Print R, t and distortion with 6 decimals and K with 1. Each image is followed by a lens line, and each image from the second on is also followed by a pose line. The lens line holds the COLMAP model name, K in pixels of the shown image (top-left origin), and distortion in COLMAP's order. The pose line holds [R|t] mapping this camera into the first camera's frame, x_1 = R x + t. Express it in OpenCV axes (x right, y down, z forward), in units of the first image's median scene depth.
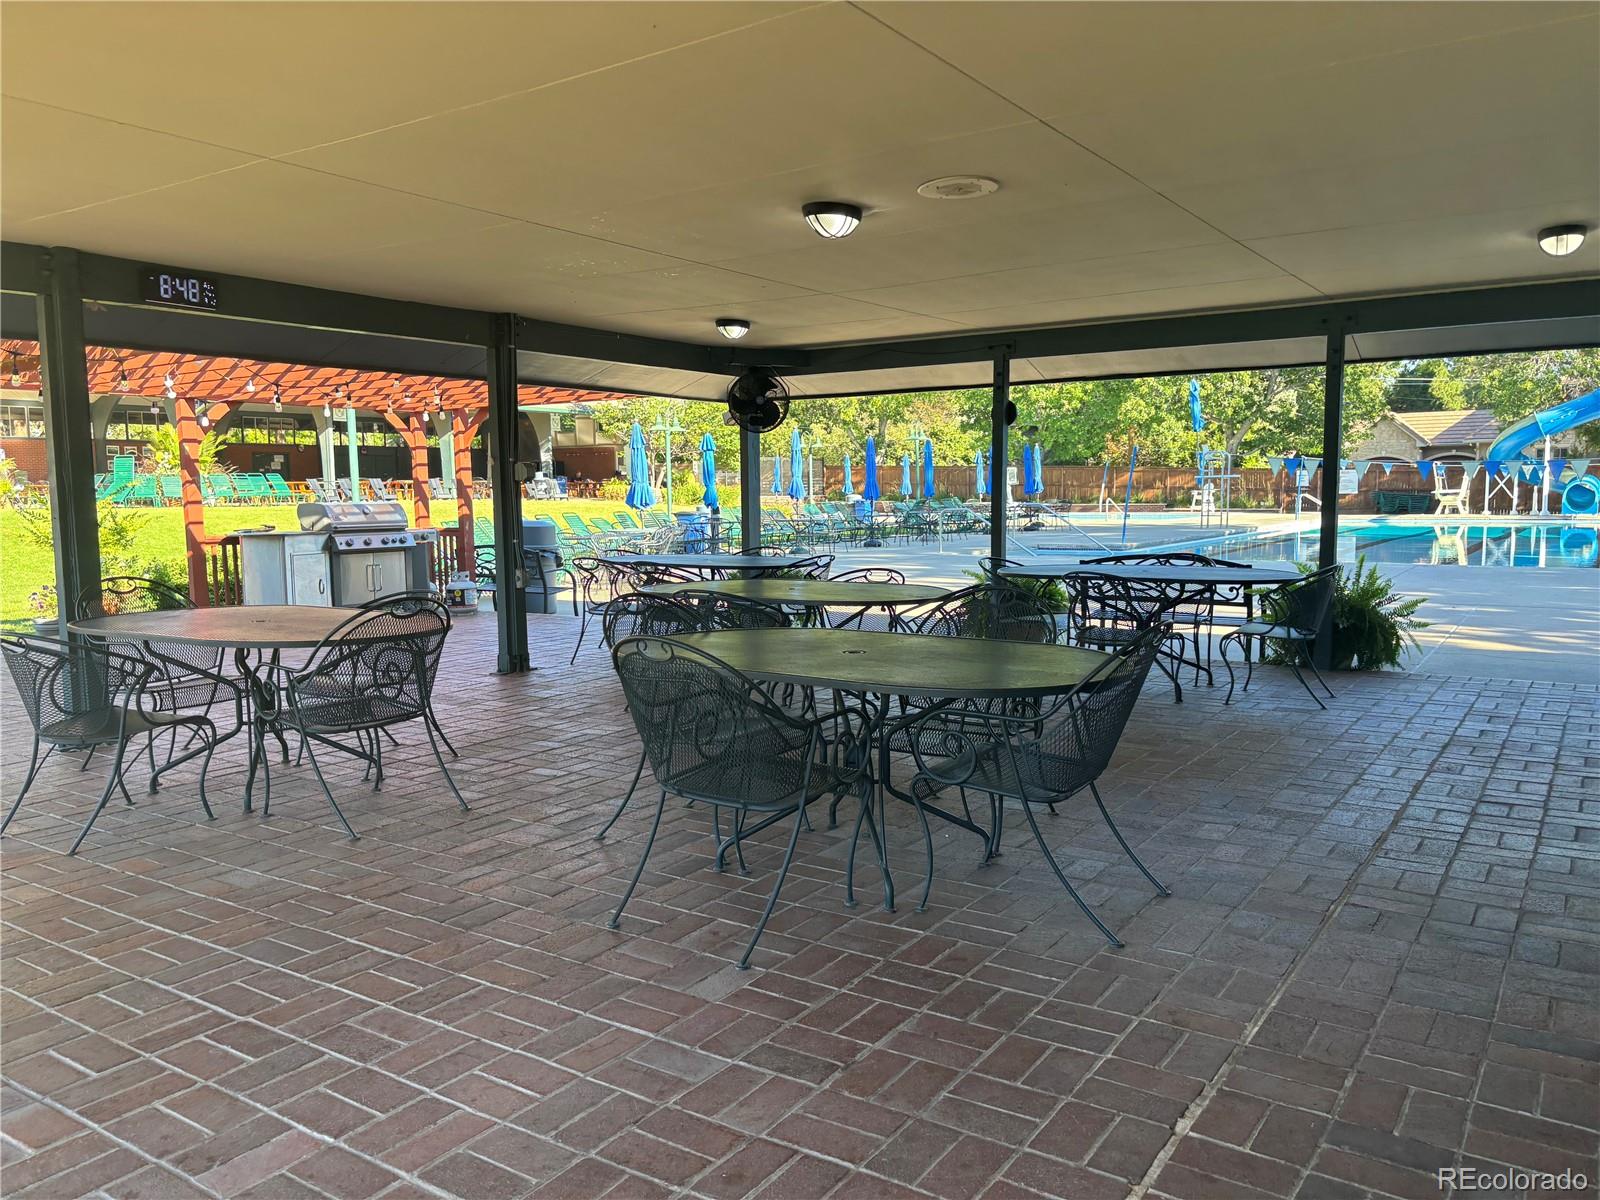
lens RADIAL K [[1197.3, 0, 799.1], [0, 1197.3, 612.7], [0, 0, 1]] dist [0.009306, -0.006105]
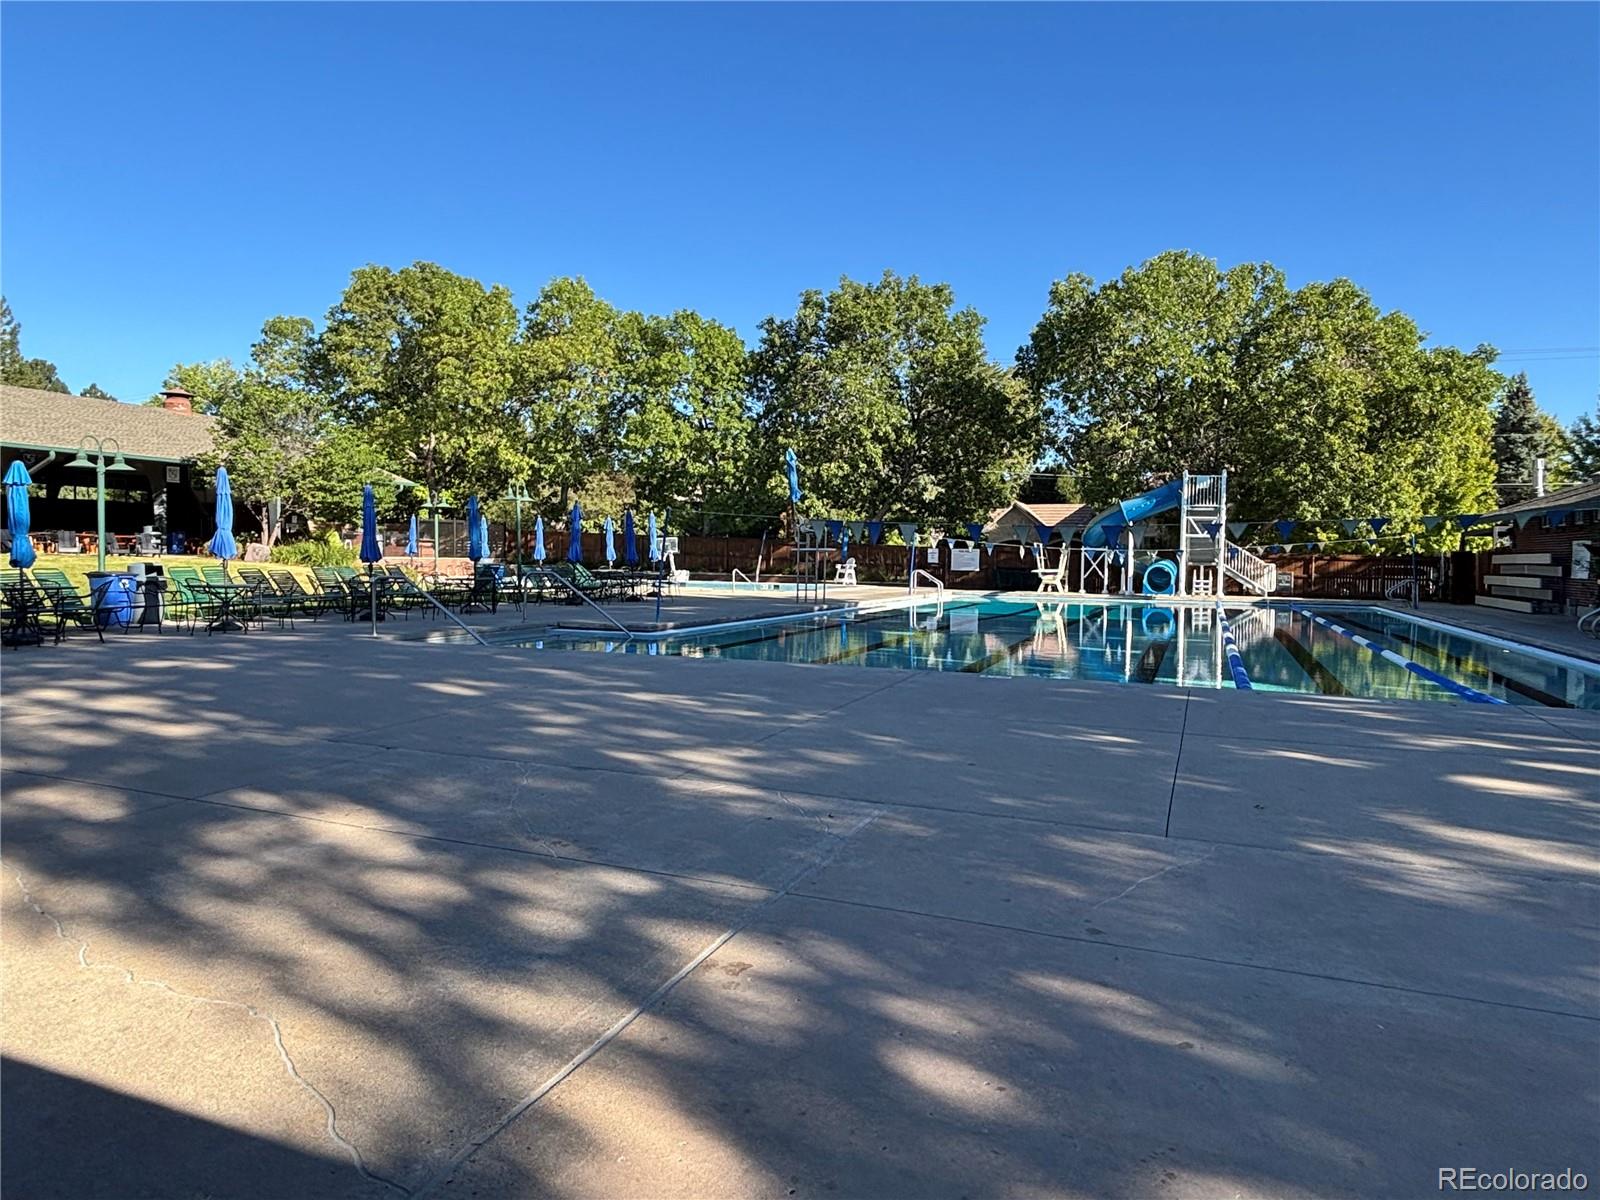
lens RADIAL K [[982.2, 0, 802.1], [0, 982.2, 587.8], [0, 0, 1]] dist [0.003802, -0.000703]
pose [[0.978833, 0.021219, 0.203557, 0.142650], [-0.006407, 0.997300, -0.073148, -0.019931], [-0.204559, 0.070296, 0.976327, 0.182621]]
